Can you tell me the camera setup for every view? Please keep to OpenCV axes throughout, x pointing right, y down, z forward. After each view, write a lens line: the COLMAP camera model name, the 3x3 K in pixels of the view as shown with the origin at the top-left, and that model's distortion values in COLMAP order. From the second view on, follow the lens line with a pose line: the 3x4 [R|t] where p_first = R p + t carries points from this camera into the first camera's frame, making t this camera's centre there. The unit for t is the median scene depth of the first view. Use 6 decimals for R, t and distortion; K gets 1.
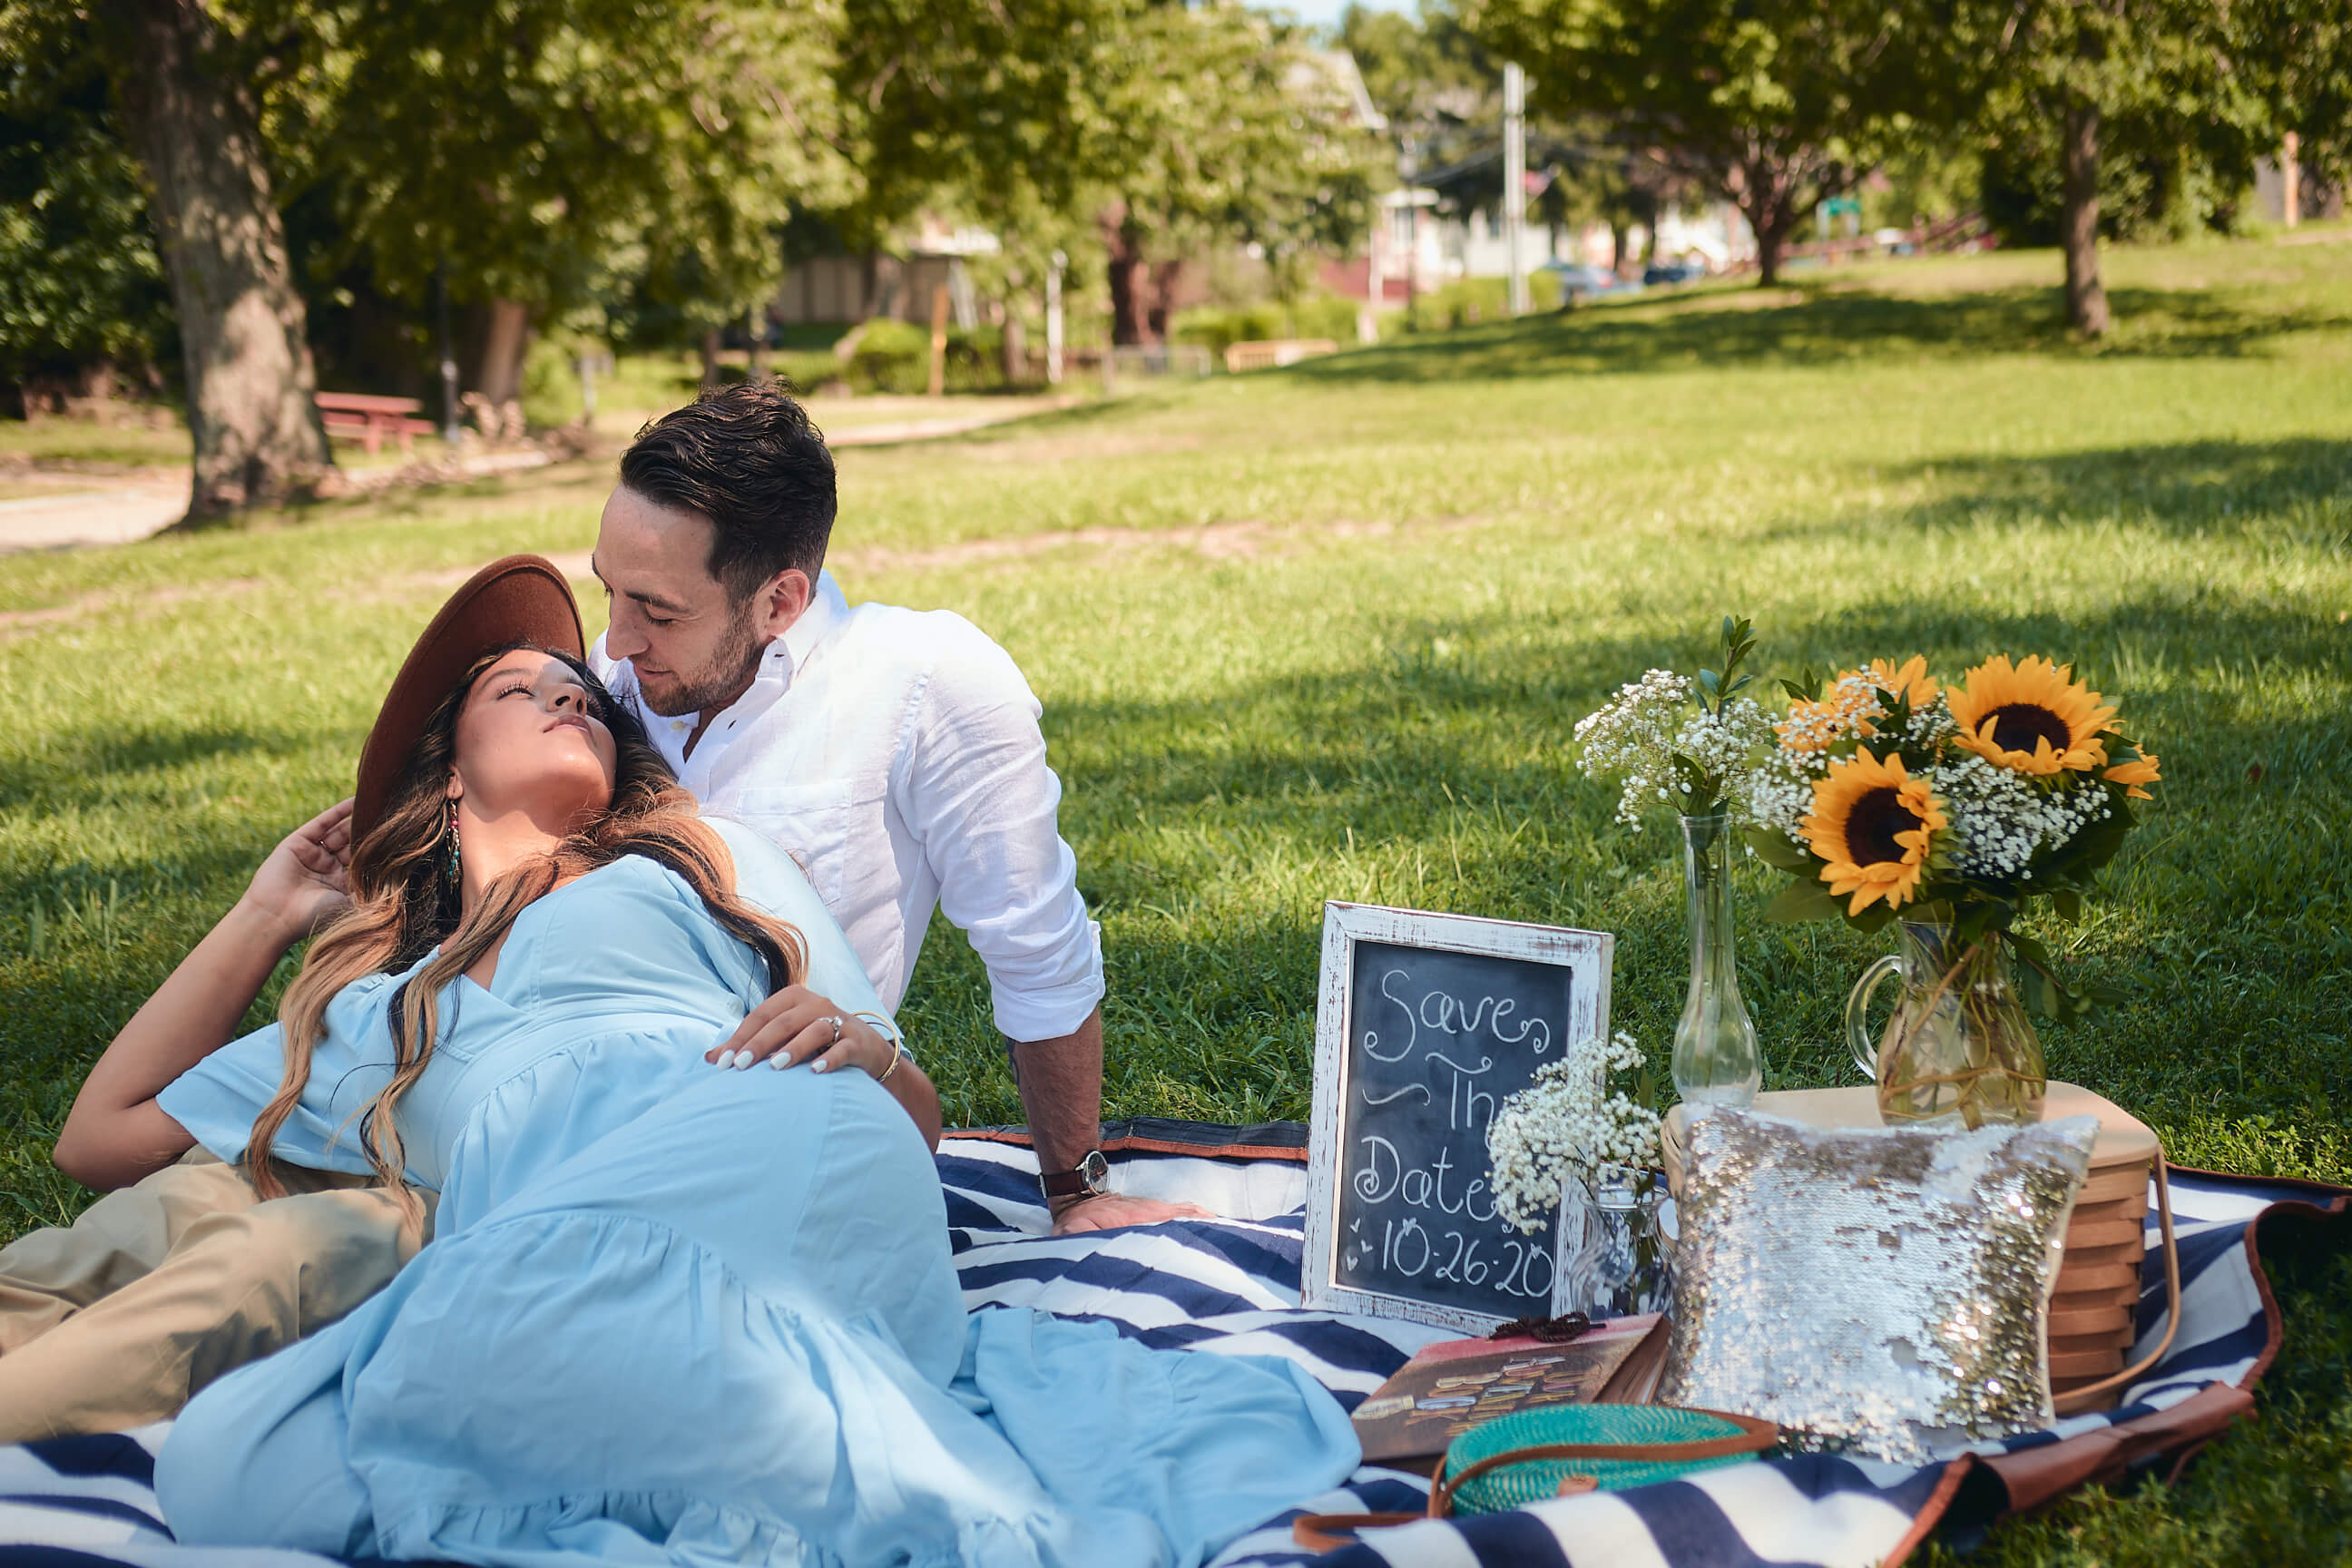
lens RADIAL K [[3862.5, 0, 1176.0], [0, 3862.5, 784.0], [0, 0, 1]] dist [0.053614, -0.032190]
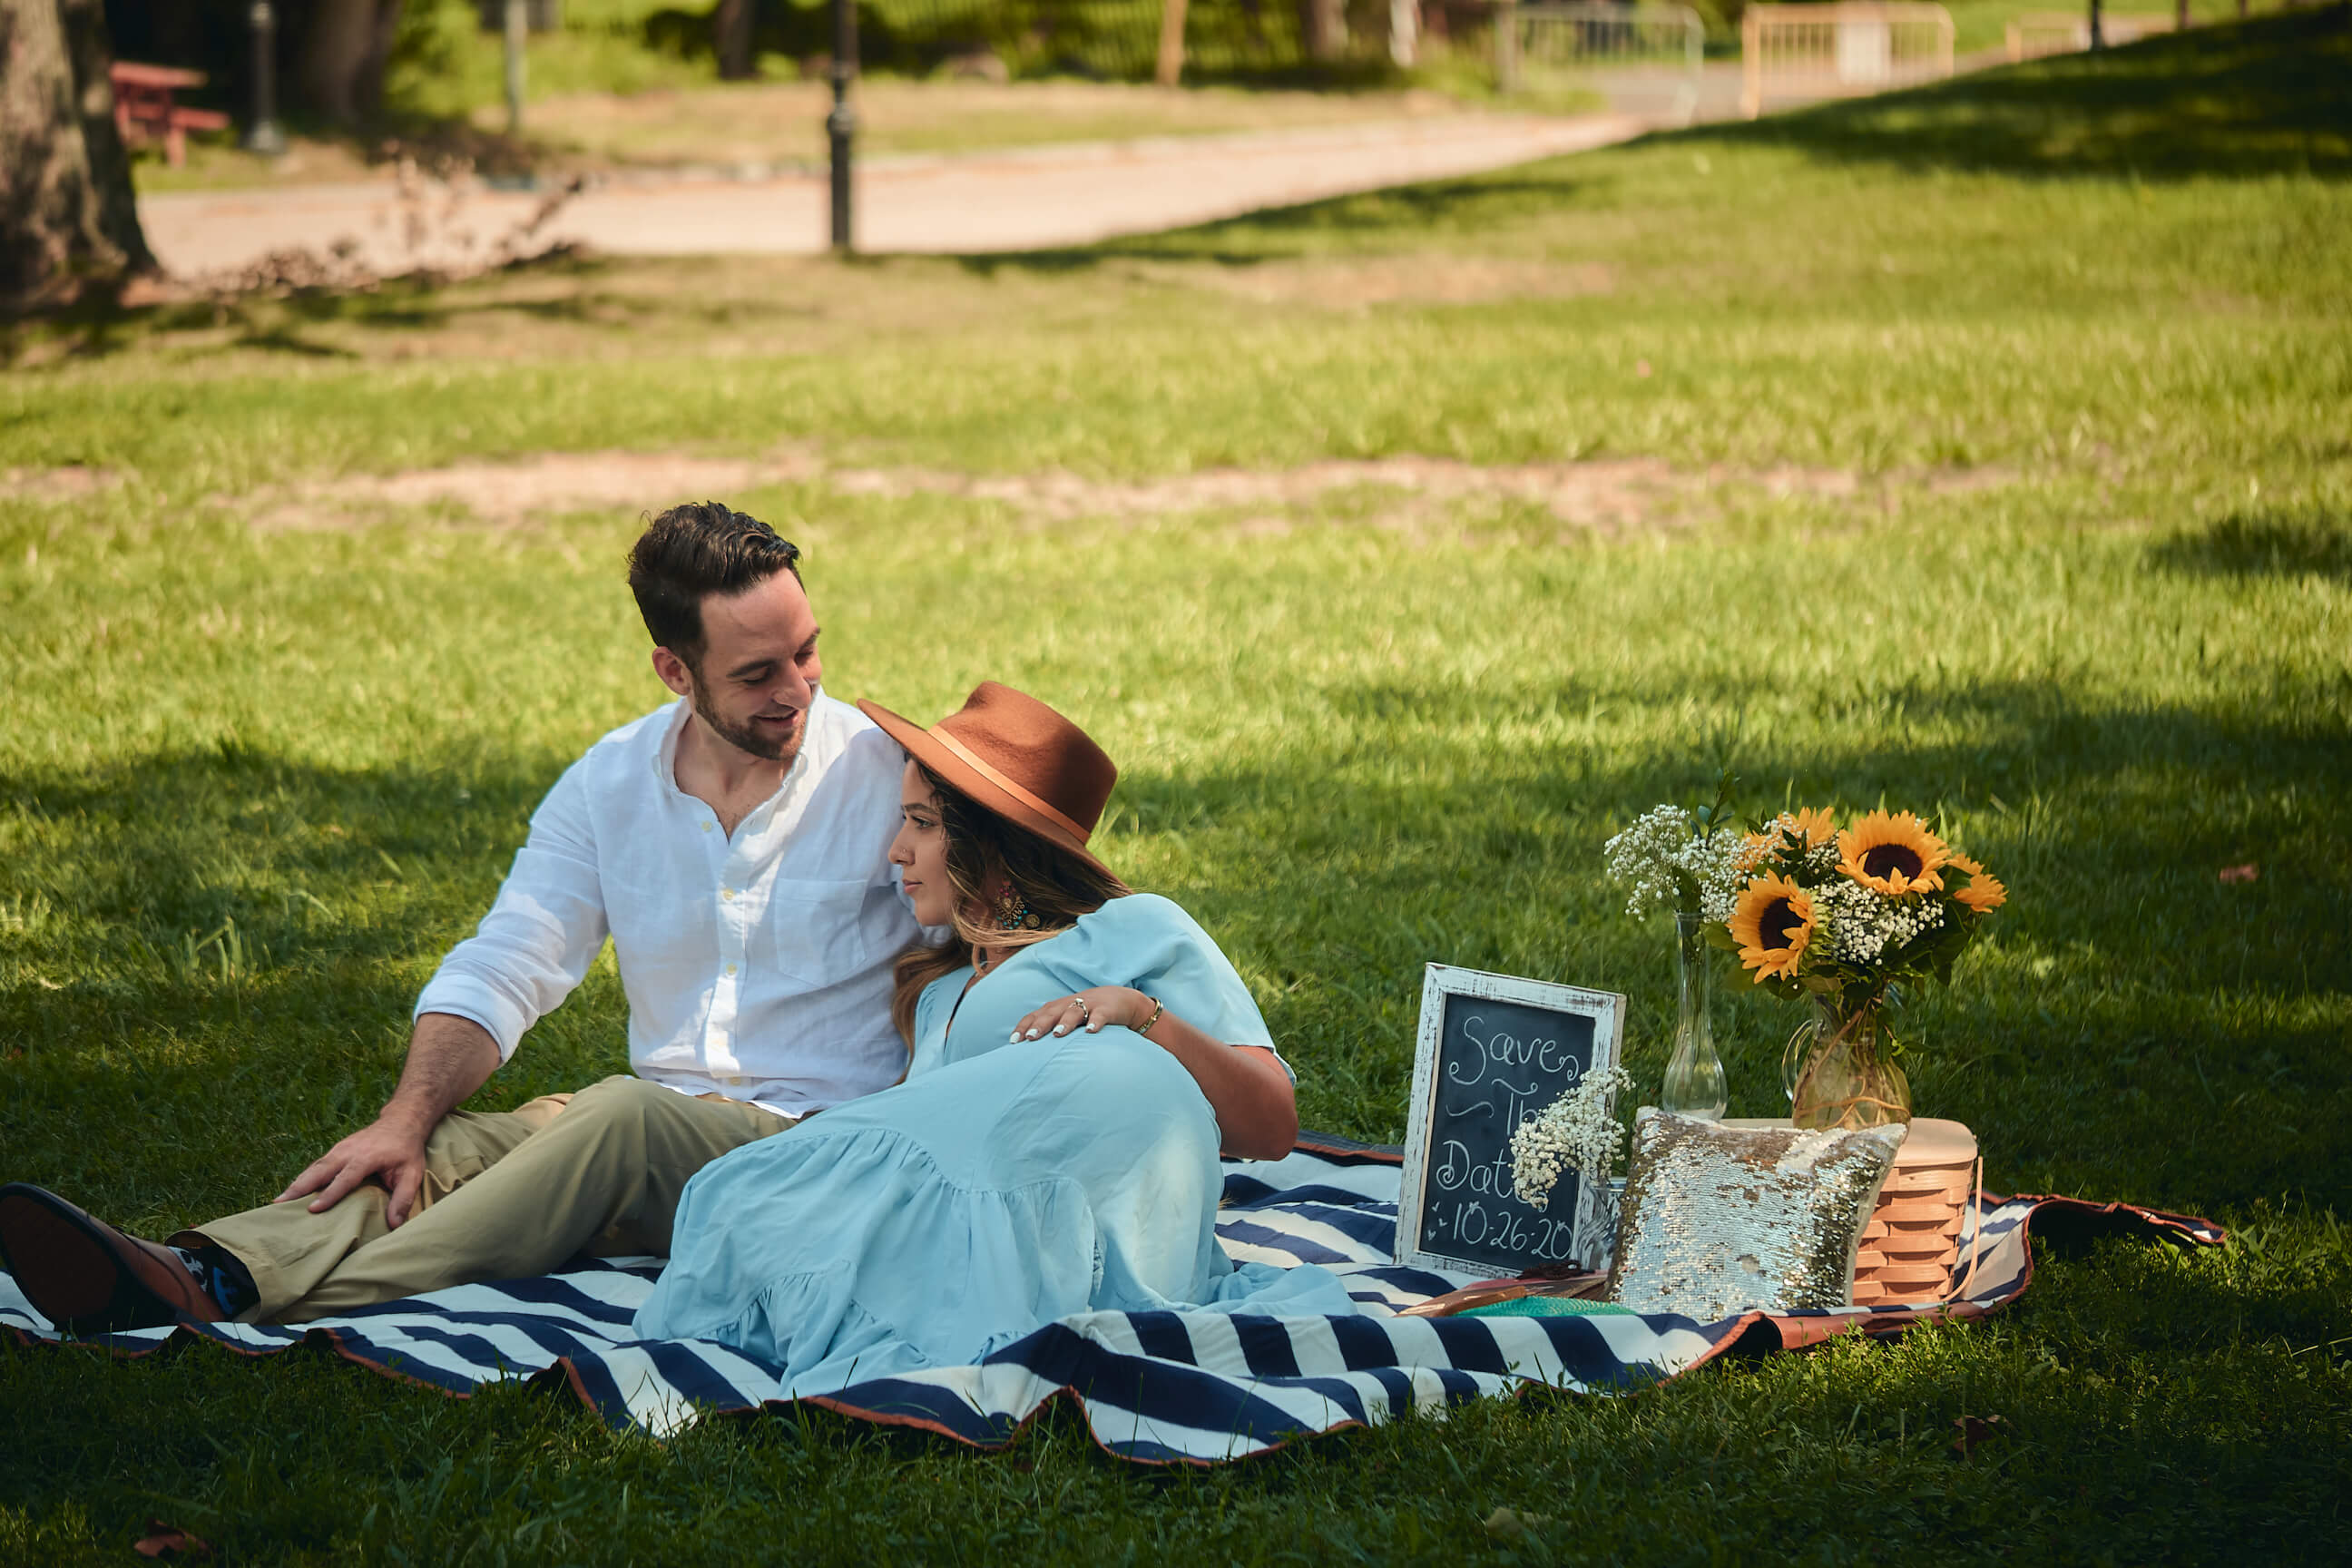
lens RADIAL K [[7210.0, 0, 1176.0], [0, 7210.0, 784.0], [0, 0, 1]] dist [-0.024295, 0.375370]
pose [[0.997128, 0.050338, -0.056586, 0.094398], [-0.050832, 0.998680, -0.007339, -0.009164], [0.056142, 0.010194, 0.998371, -1.555247]]
